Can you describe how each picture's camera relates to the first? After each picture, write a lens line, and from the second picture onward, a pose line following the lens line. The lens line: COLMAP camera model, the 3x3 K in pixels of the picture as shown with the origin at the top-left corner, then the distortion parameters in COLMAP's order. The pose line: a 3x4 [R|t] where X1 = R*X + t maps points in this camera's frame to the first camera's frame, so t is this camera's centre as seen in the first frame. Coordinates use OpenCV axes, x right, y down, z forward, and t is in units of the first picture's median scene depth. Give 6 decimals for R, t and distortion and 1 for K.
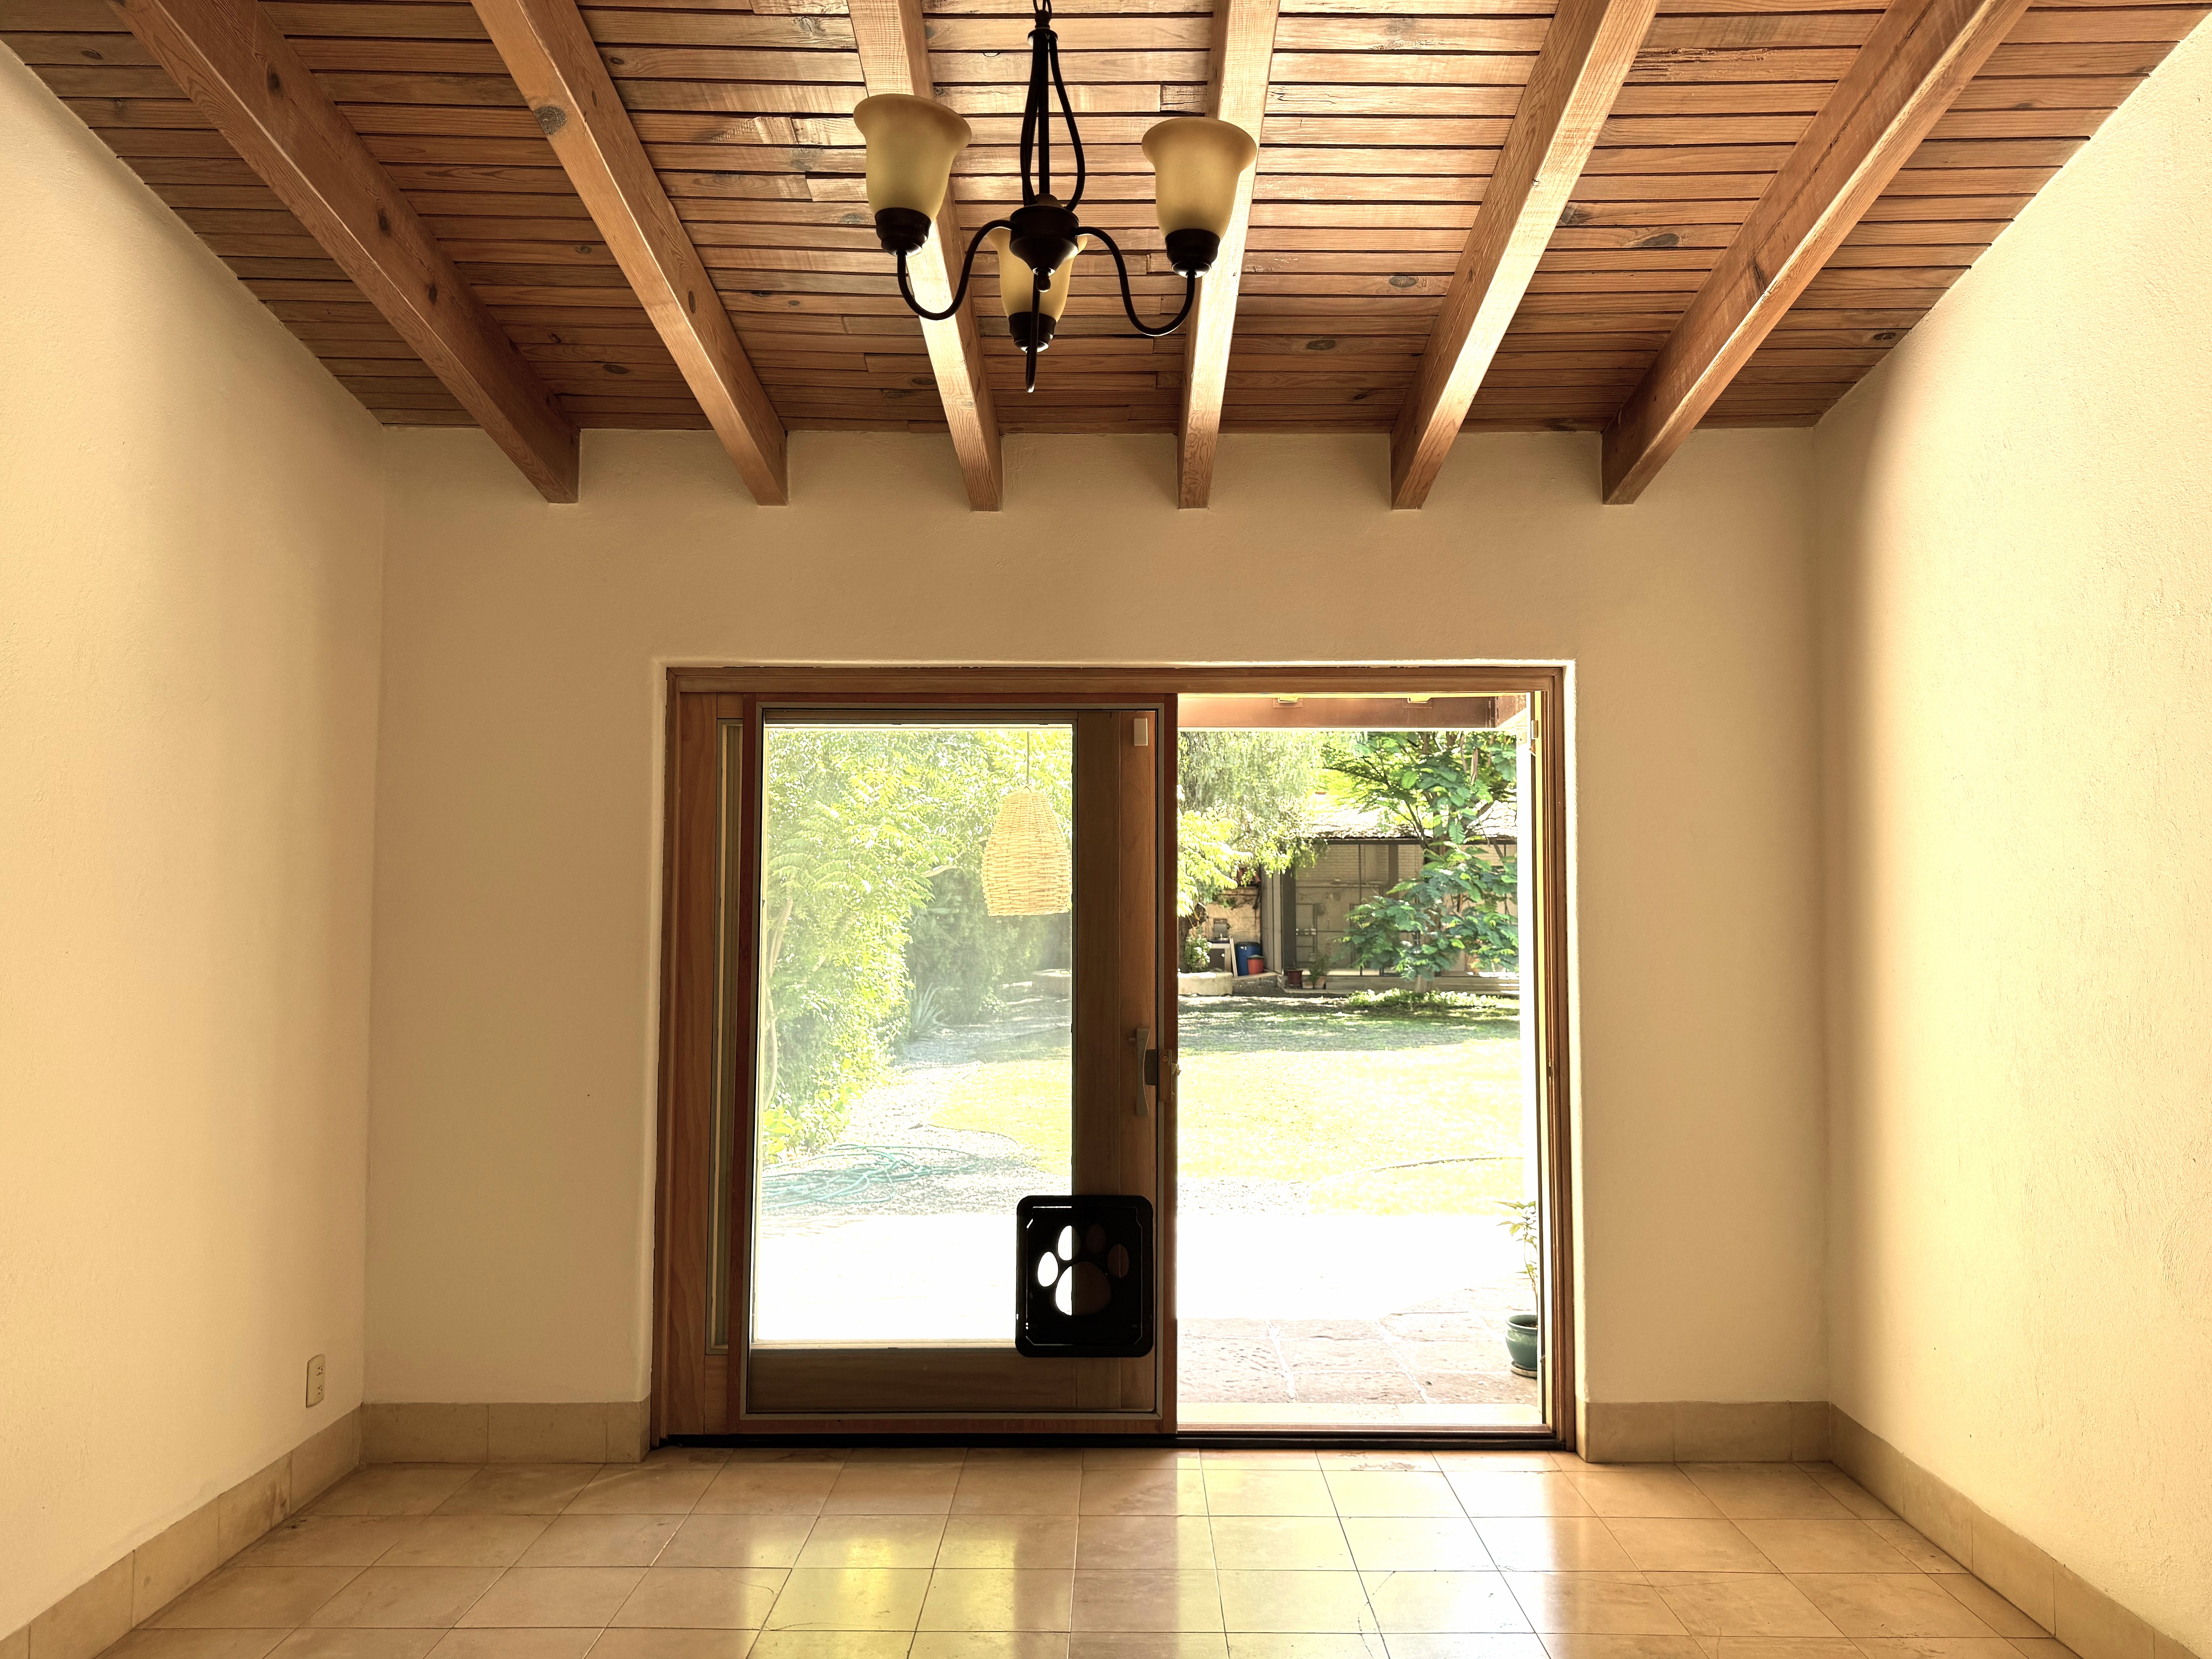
lens RADIAL K [[1612.3, 0, 1106.0], [0, 1612.3, 829.5], [0, 0, 1]] dist [0.079960, -0.094302]
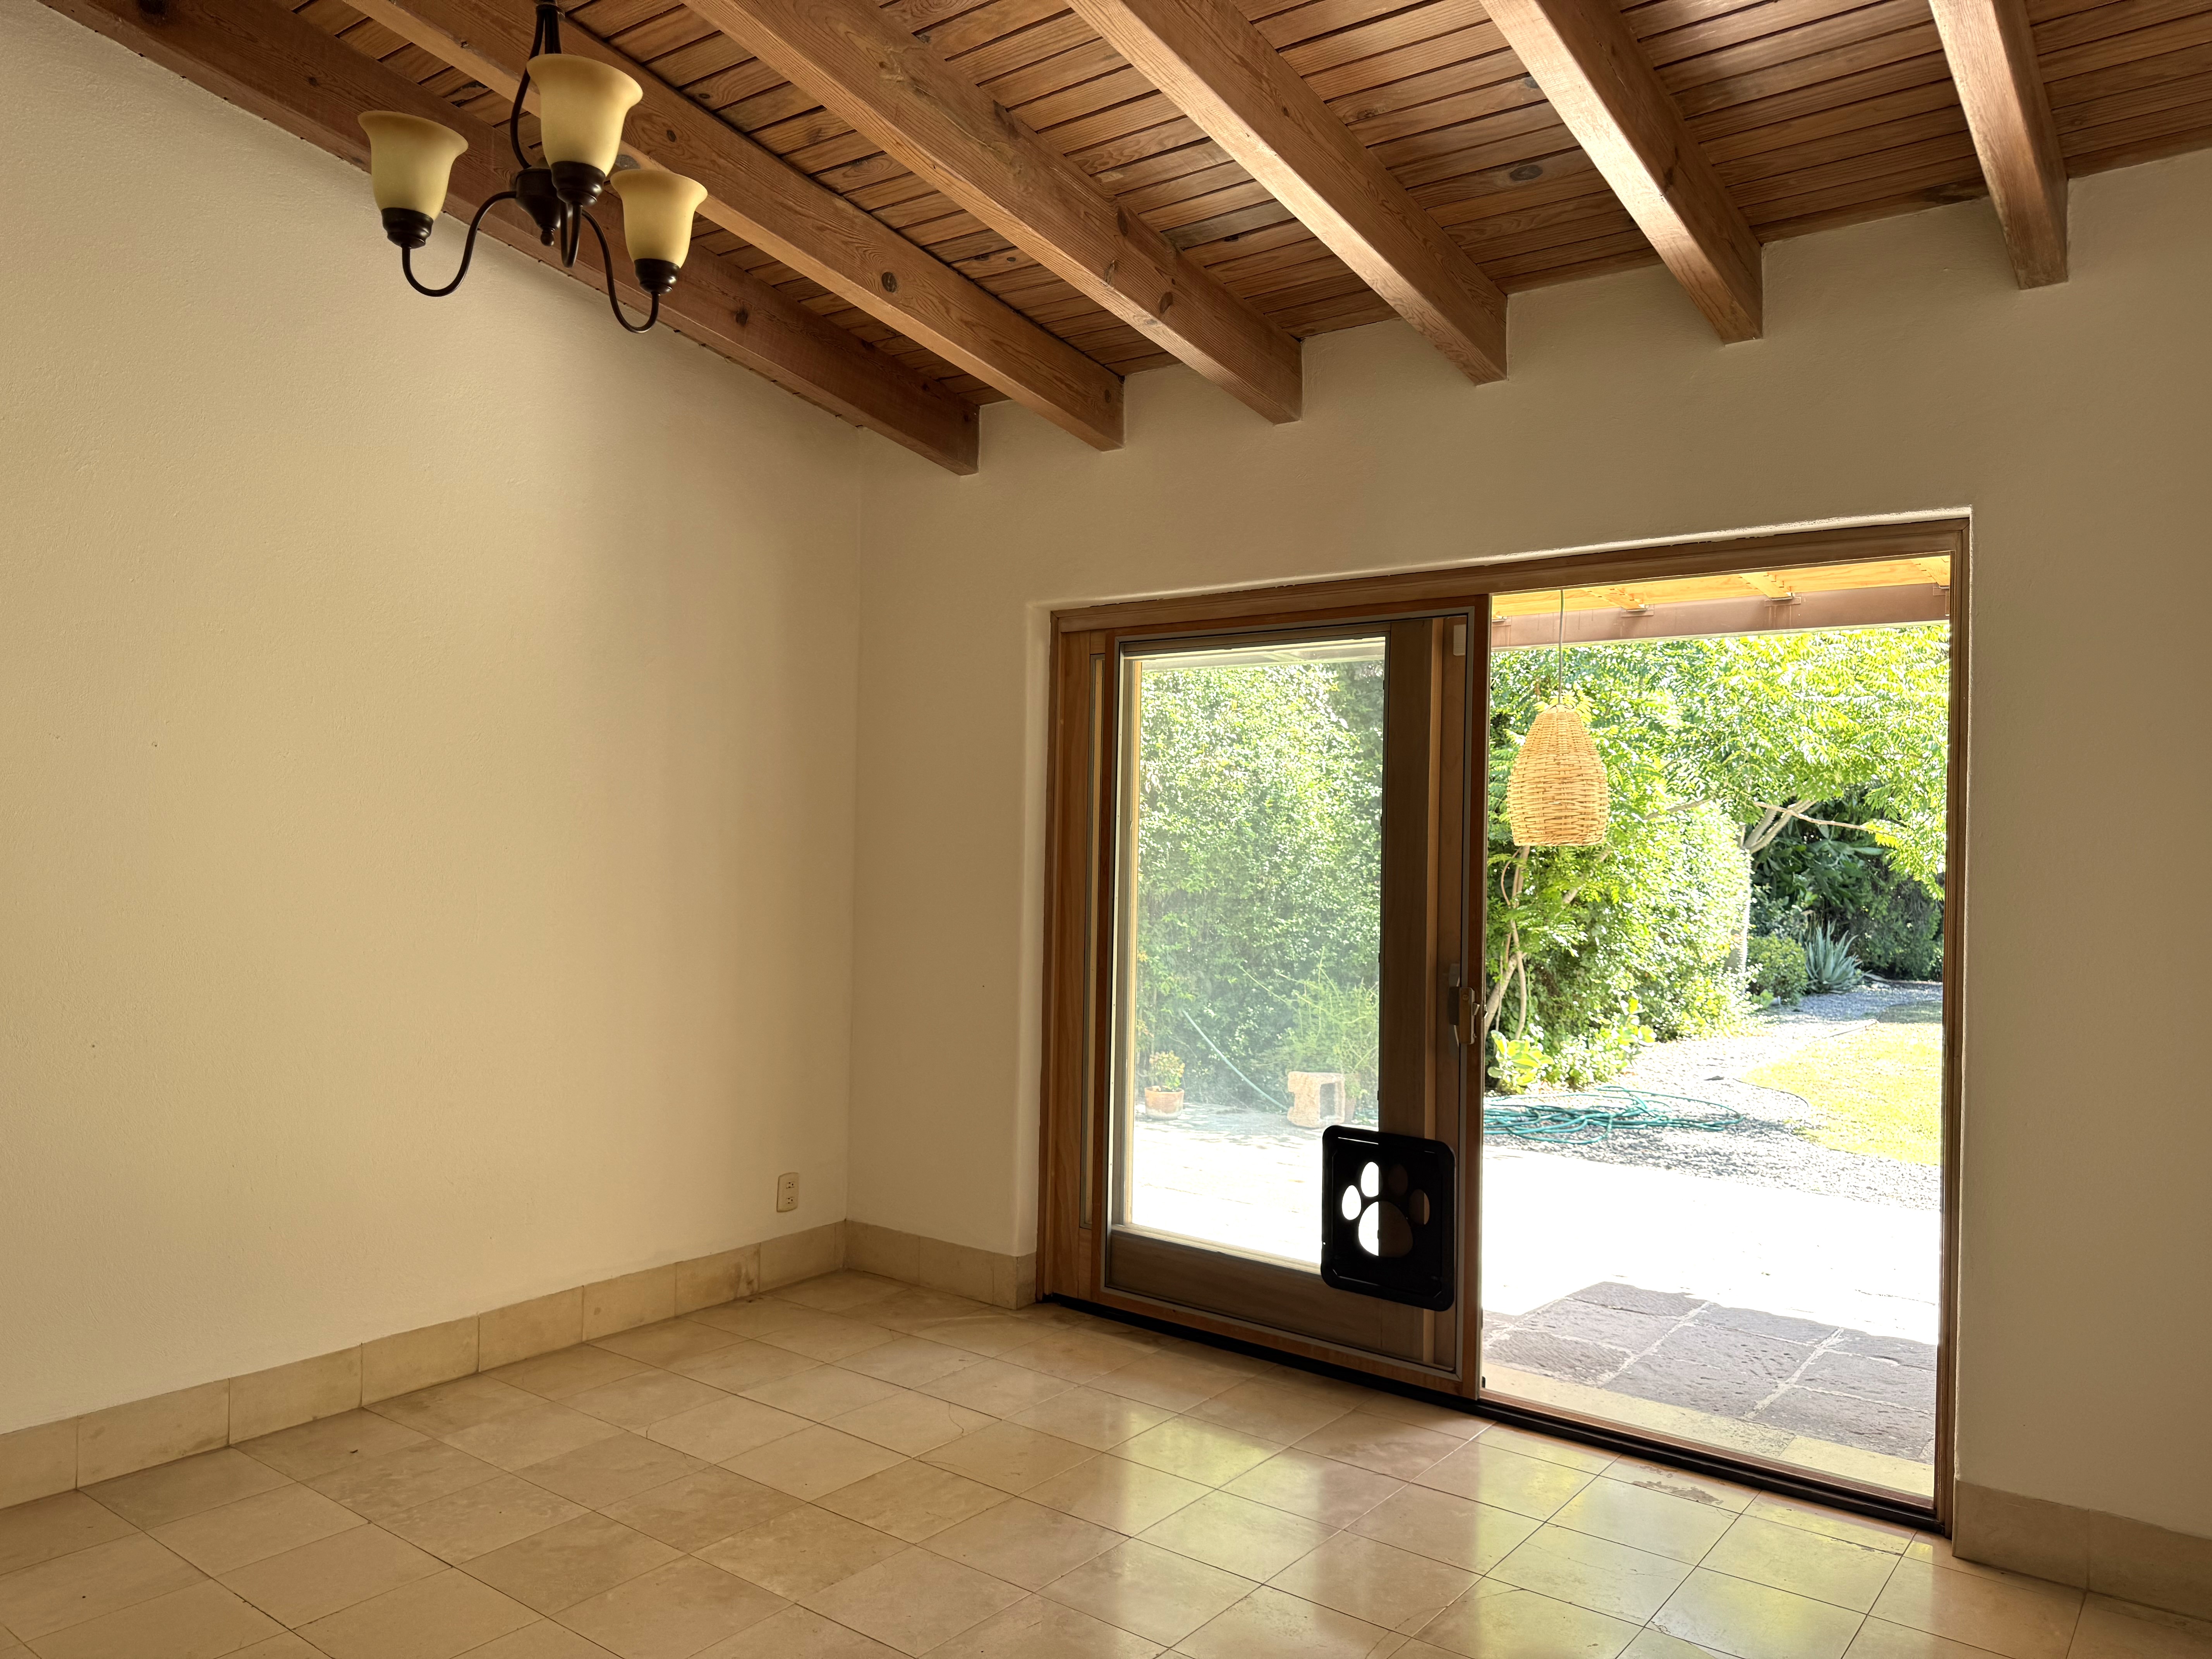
lens RADIAL K [[1557.4, 0, 1106.0], [0, 1557.4, 829.5], [0, 0, 1]] dist [0.095449, -0.110299]
pose [[0.797287, 0.009352, -0.603528, 0.414372], [0.012675, 0.999400, 0.032230, 0.016164], [0.603468, -0.033346, 0.796690, 0.170108]]
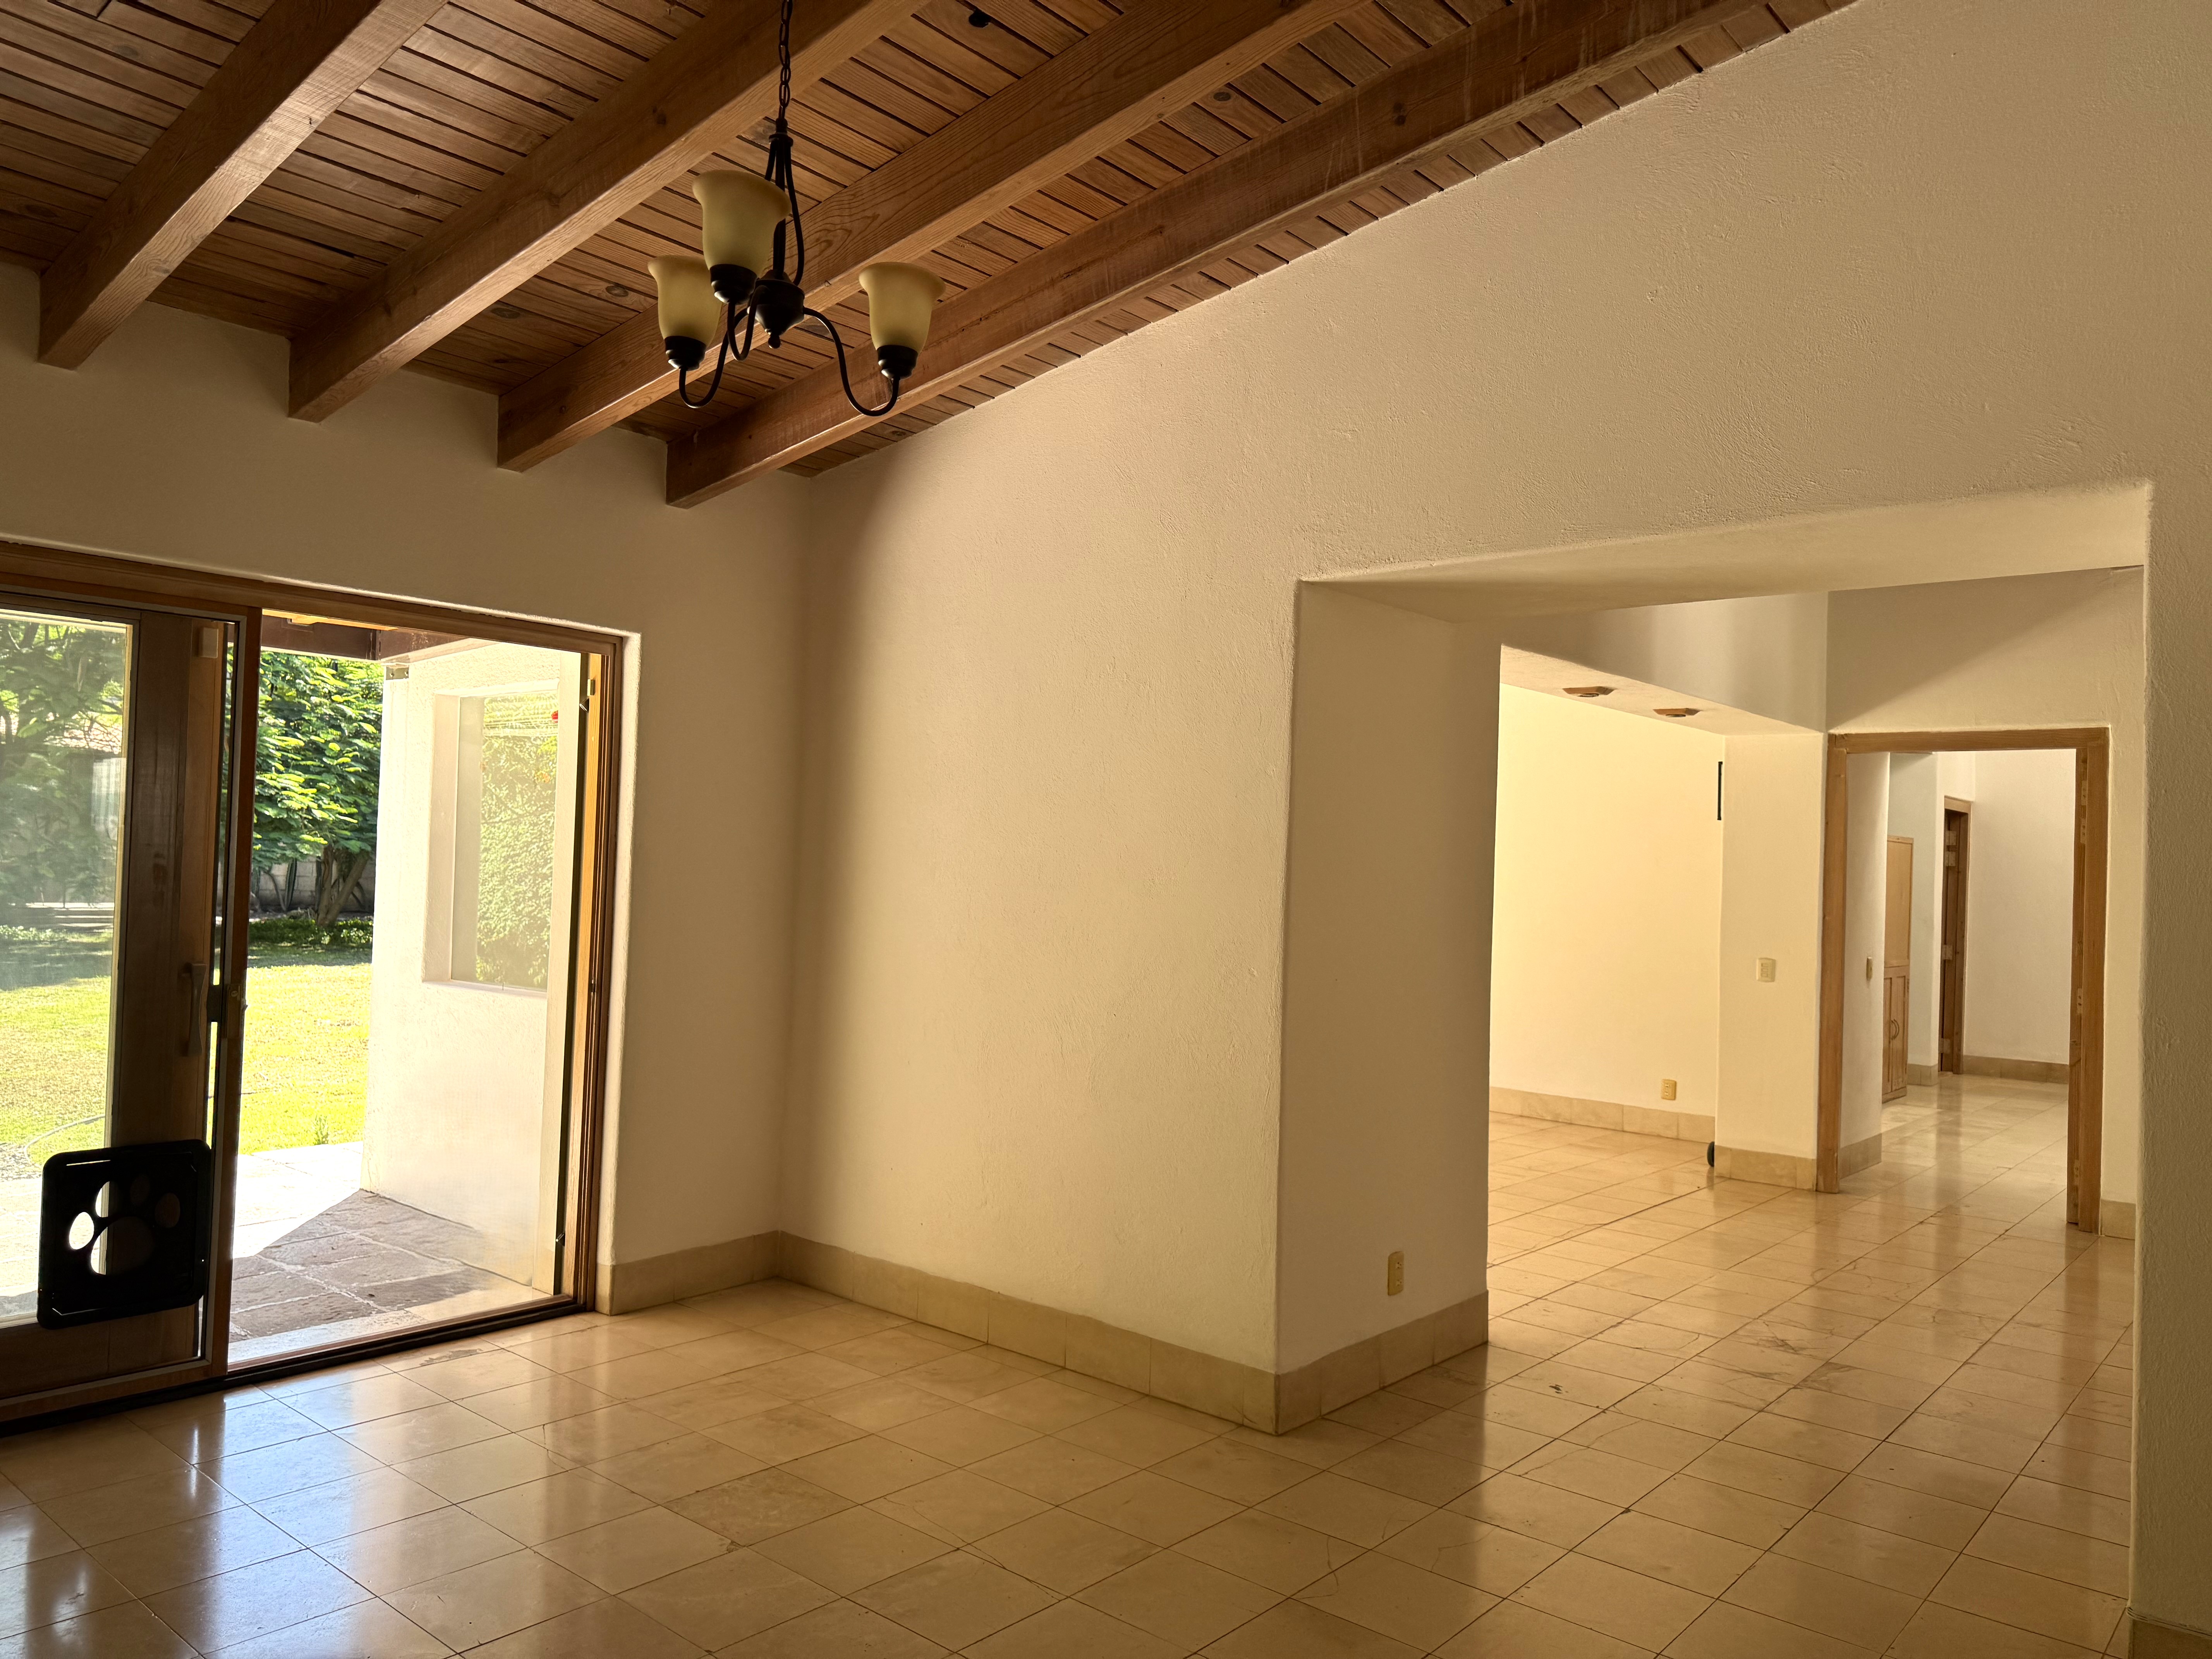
lens RADIAL K [[1557.4, 0, 1106.0], [0, 1557.4, 829.5], [0, 0, 1]] dist [0.095449, -0.110299]
pose [[0.645506, 0.038780, 0.762770, -0.350742], [-0.072637, 0.997300, 0.010766, -0.001144], [-0.760293, -0.062355, 0.646581, 0.011455]]
